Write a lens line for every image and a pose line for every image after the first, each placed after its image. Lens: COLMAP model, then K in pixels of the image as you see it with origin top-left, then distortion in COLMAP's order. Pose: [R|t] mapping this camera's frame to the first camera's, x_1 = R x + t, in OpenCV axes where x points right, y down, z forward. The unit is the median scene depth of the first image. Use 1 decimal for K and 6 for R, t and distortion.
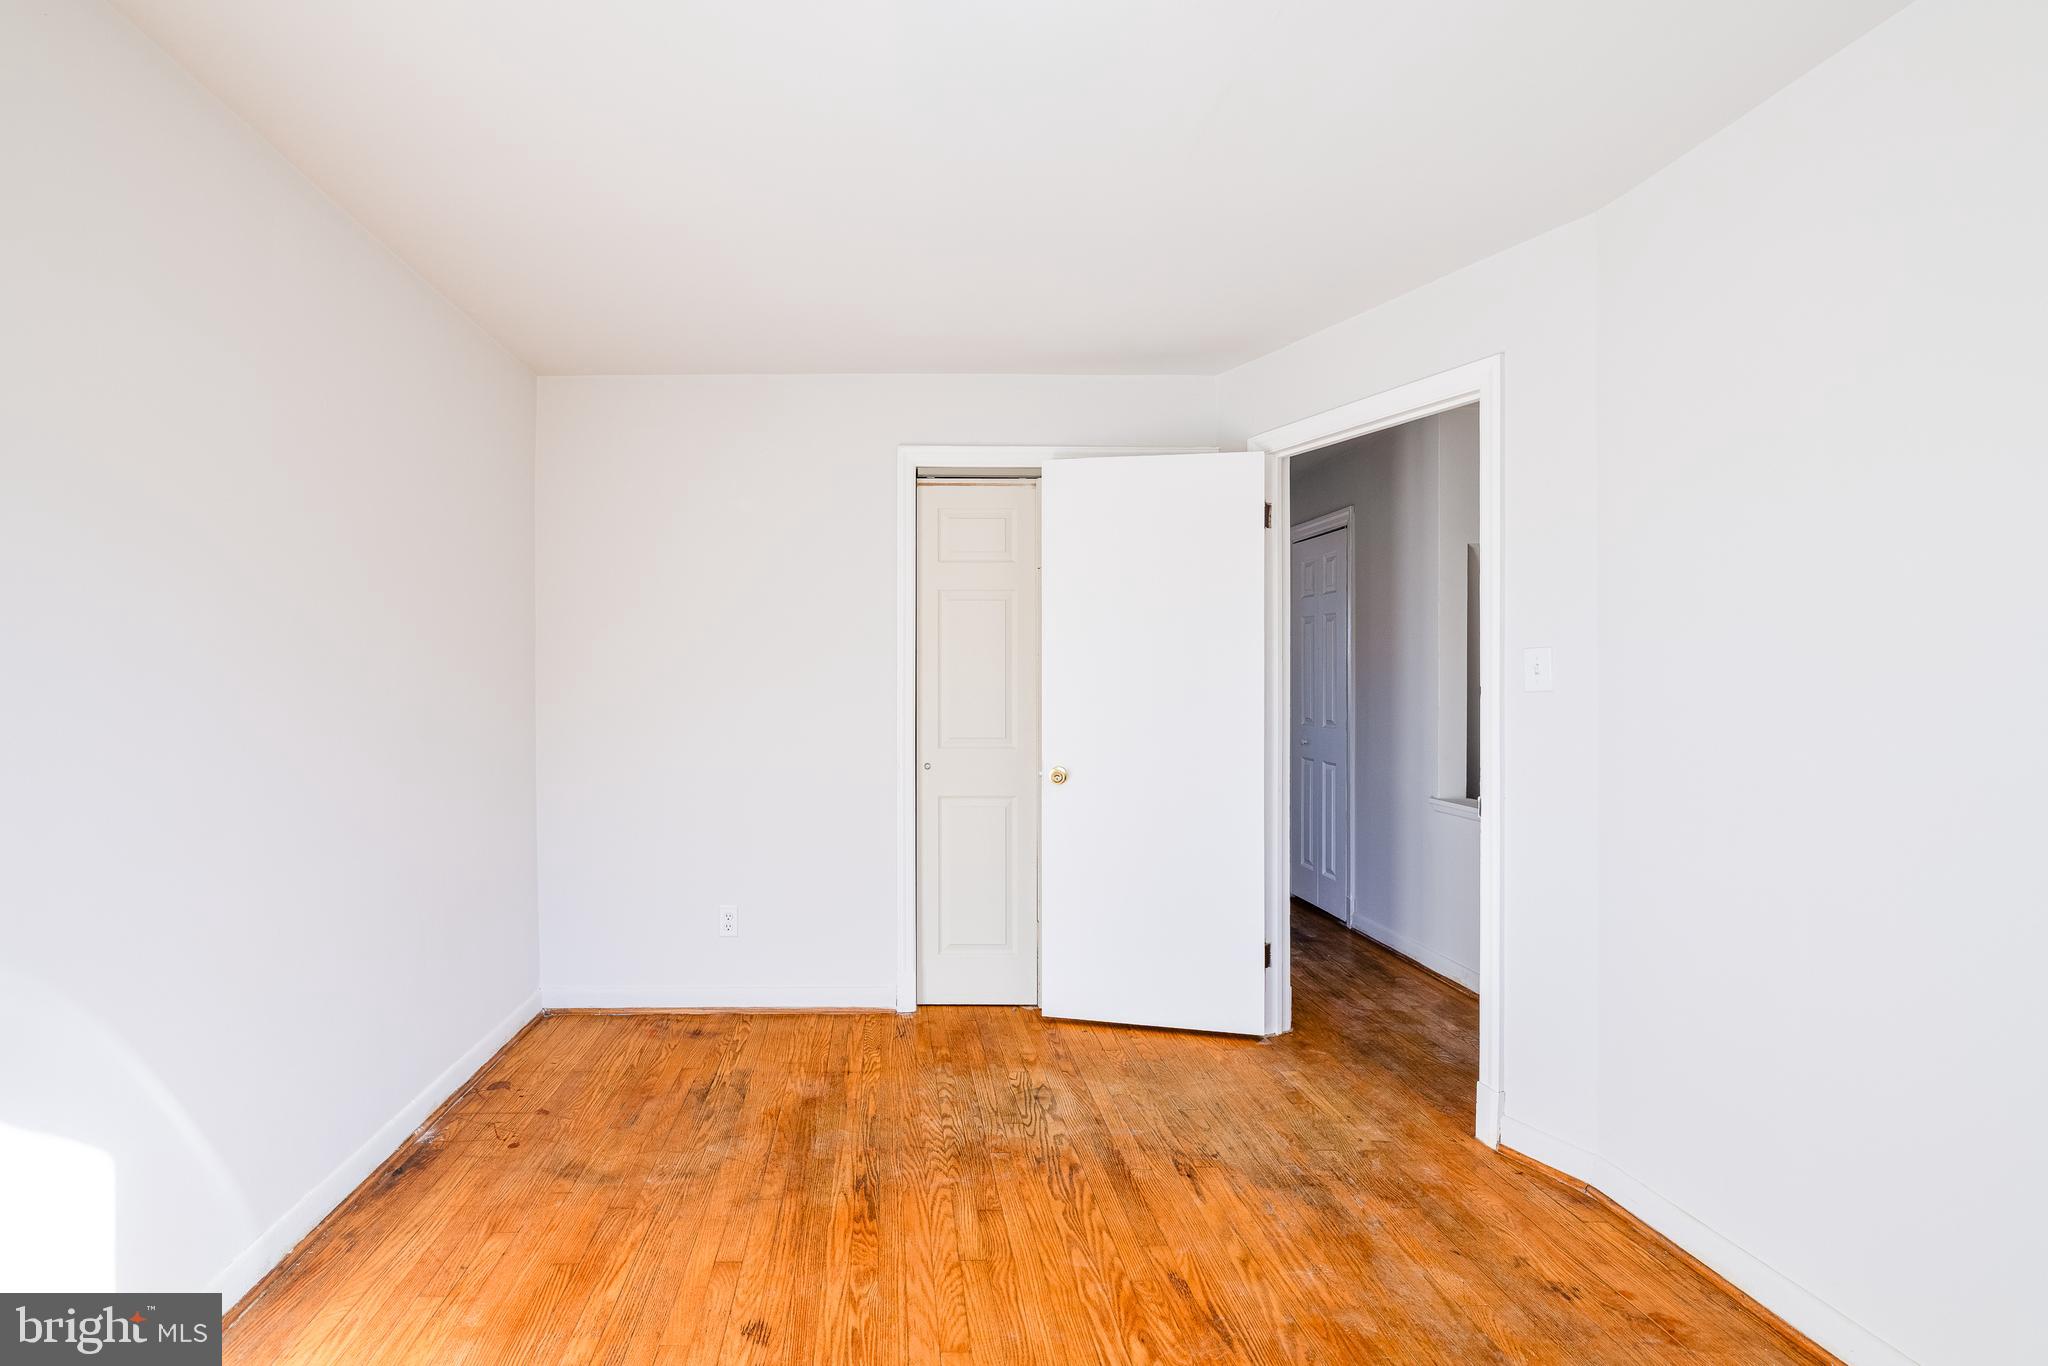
lens RADIAL K [[867.8, 0, 1029.1], [0, 867.8, 681.8], [0, 0, 1]] dist [0.001726, 0.000294]
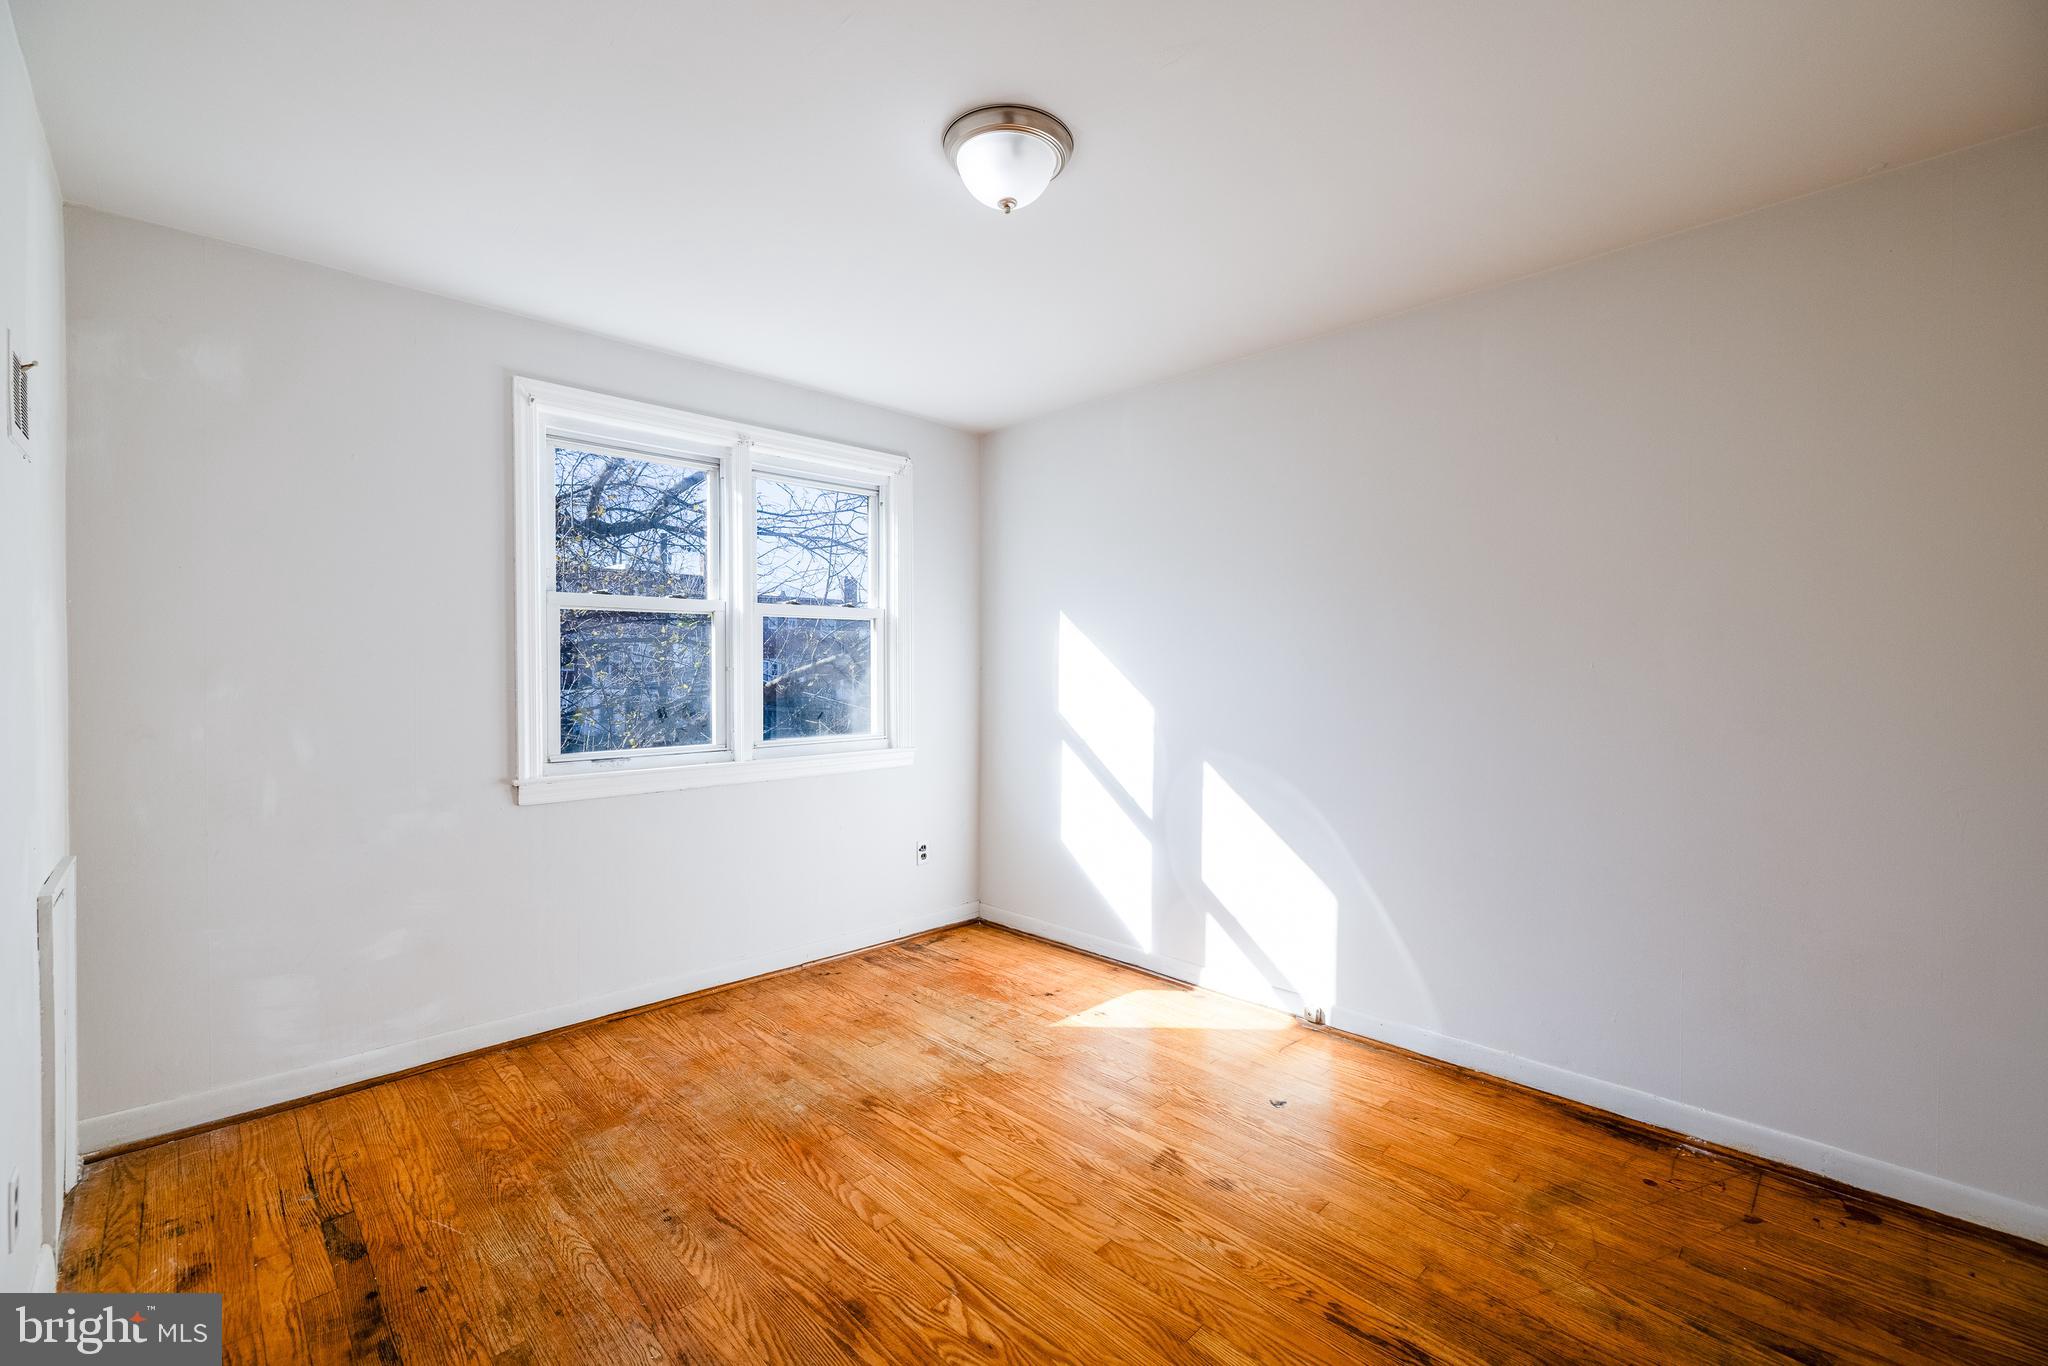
lens RADIAL K [[867.8, 0, 1029.1], [0, 867.8, 681.8], [0, 0, 1]] dist [0.001726, 0.000294]
pose [[-0.792458, 0.008398, -0.609869, 0.577545], [0.001807, 0.999933, 0.011421, -0.027292], [0.609924, 0.007948, -0.792420, 1.490422]]
